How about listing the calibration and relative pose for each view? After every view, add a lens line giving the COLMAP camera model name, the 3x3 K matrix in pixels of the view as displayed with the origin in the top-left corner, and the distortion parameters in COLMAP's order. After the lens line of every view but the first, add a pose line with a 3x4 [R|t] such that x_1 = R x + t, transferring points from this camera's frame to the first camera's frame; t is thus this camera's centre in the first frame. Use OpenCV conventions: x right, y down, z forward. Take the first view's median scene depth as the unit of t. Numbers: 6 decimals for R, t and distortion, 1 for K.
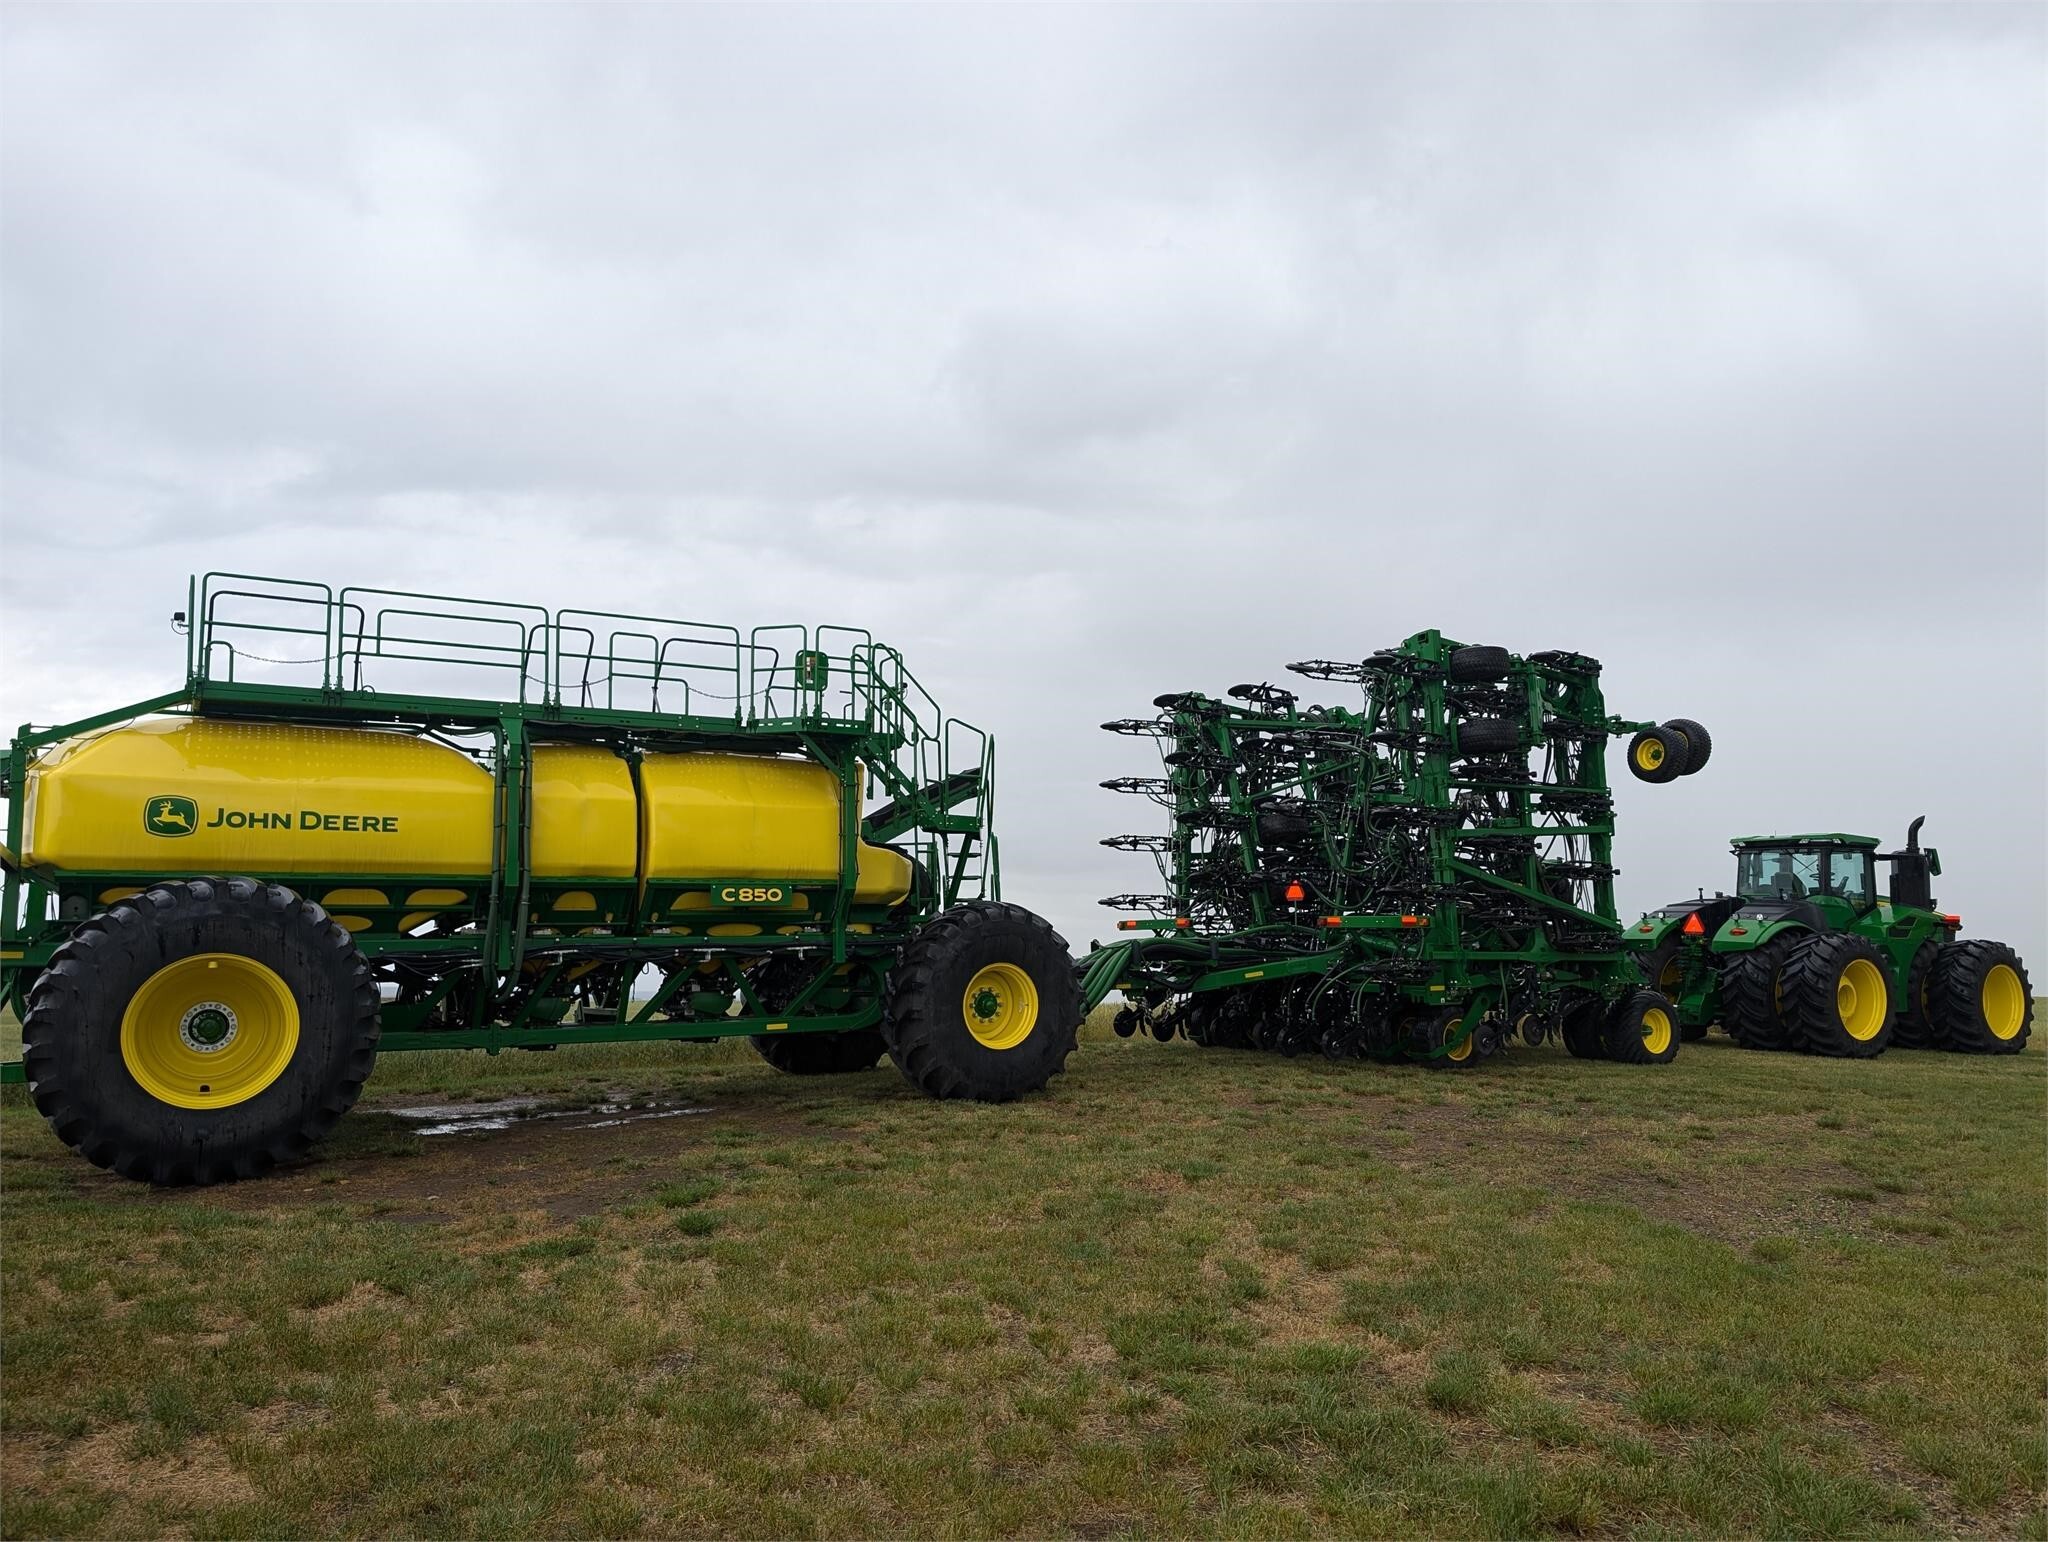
lens RADIAL K [[1465.4, 0, 1048.0], [0, 1465.4, 777.3], [0, 0, 1]] dist [0.010918, 0.003342]
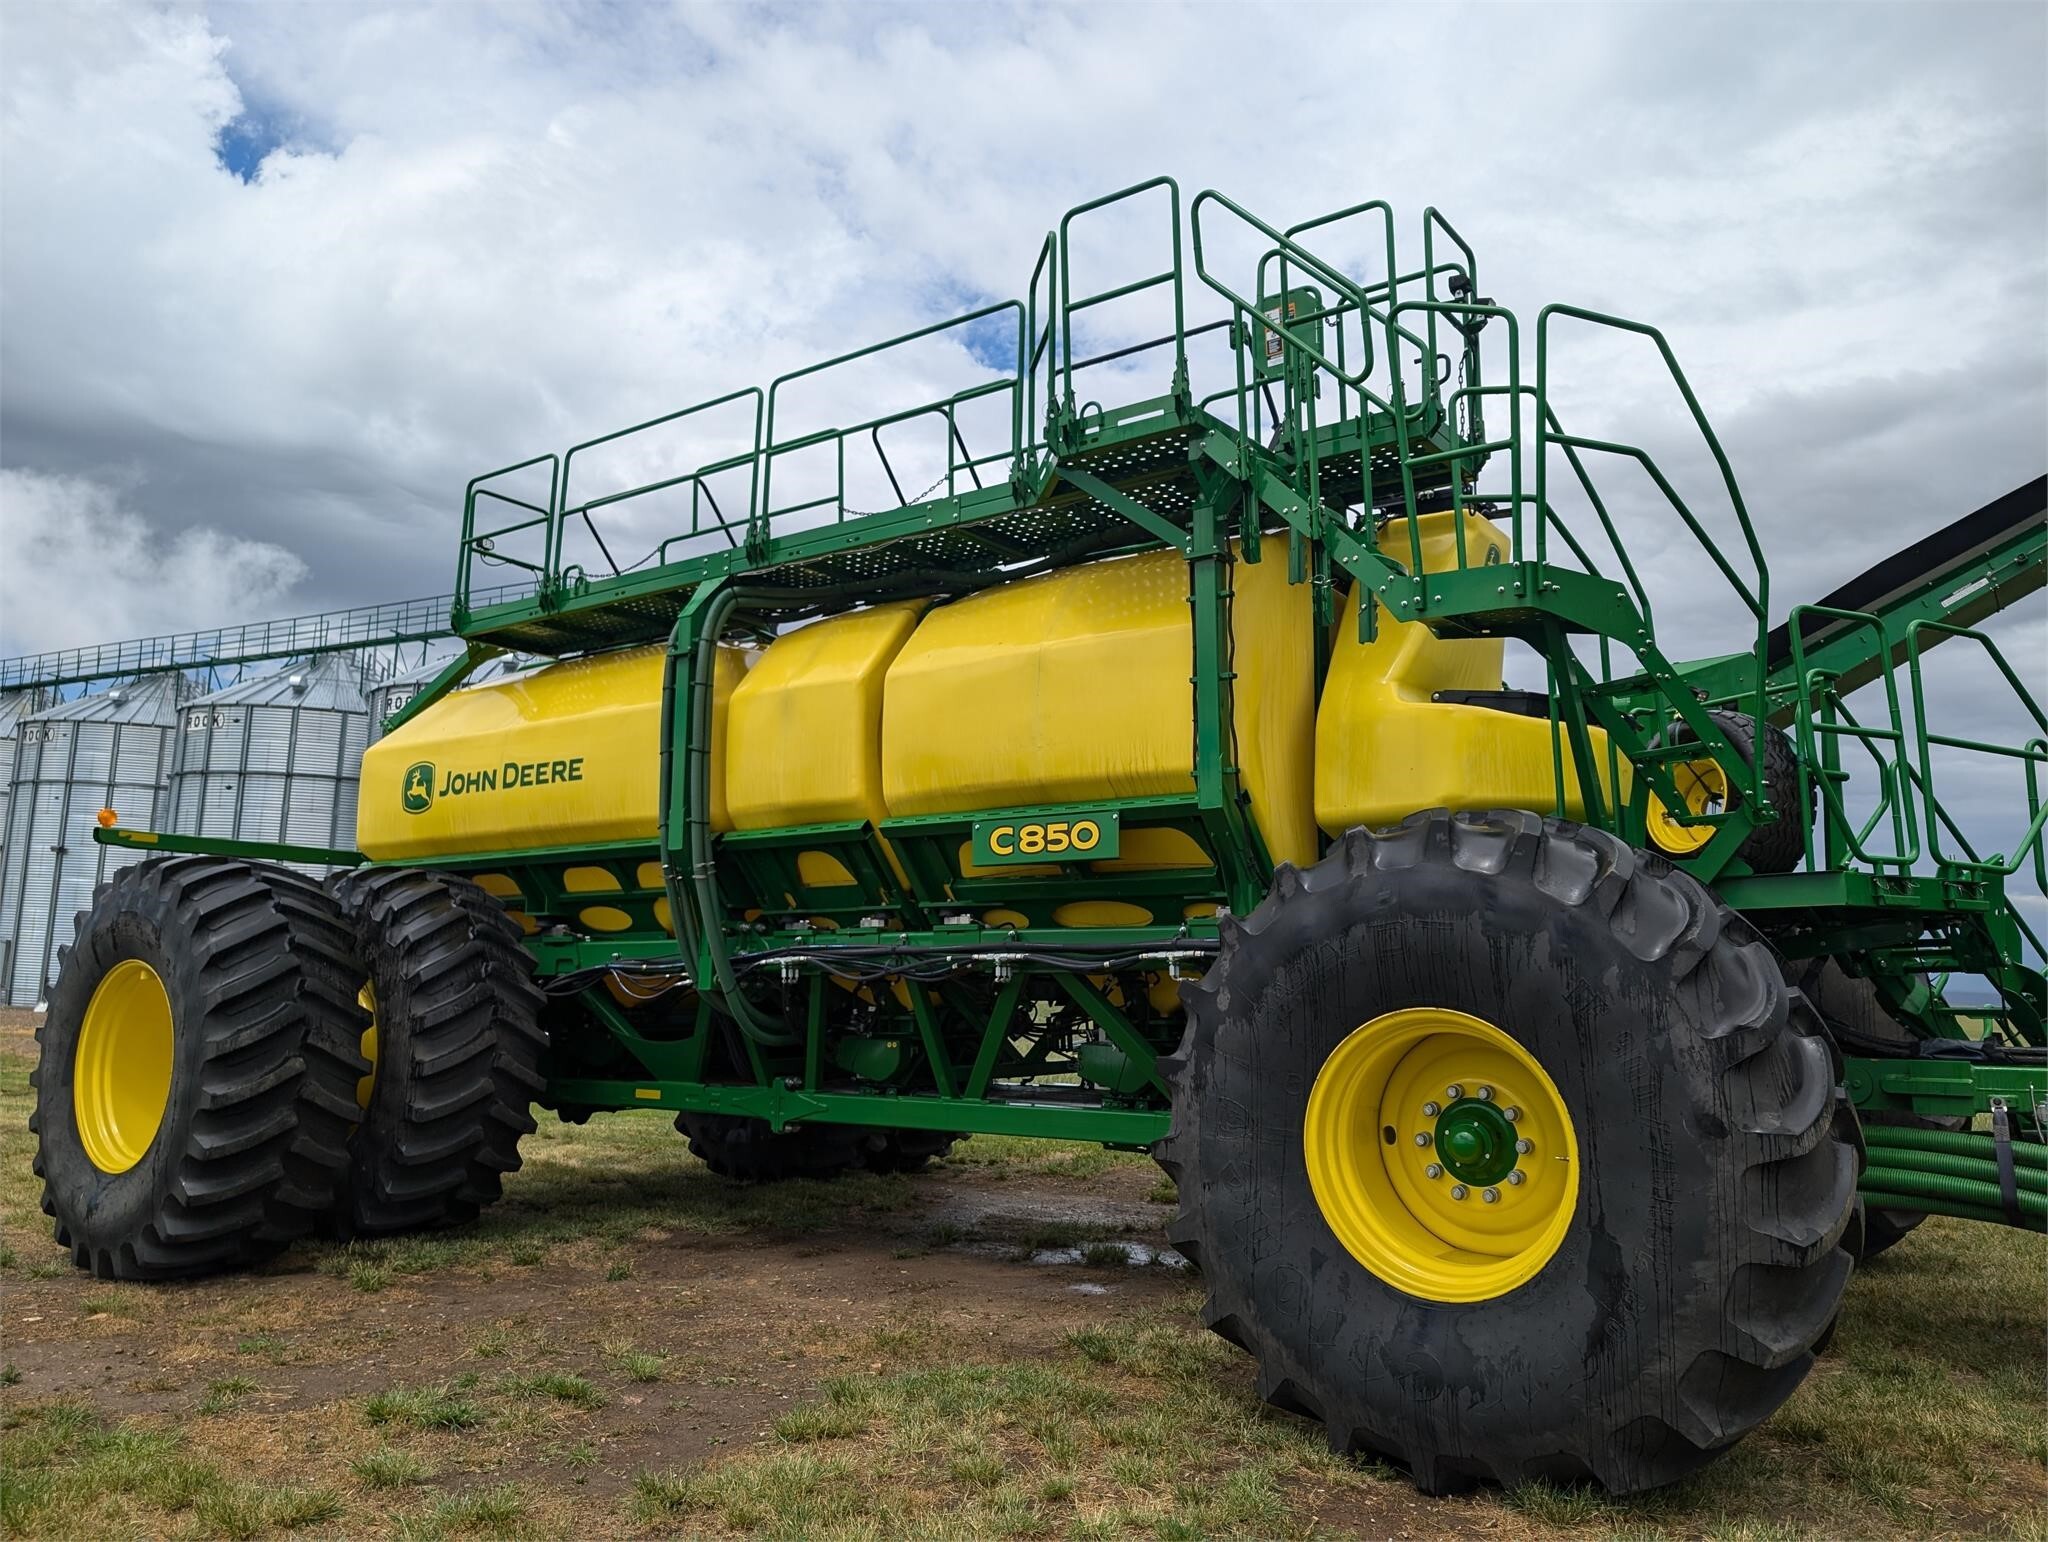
lens RADIAL K [[1495.3, 0, 1058.7], [0, 1495.3, 738.9], [0, 0, 1]] dist [0.007144, 0.001626]
pose [[0.402302, -0.130591, -0.906145, 0.259108], [0.107286, 0.989679, -0.094997, 0.104664], [0.909199, -0.058999, 0.412160, 0.895375]]
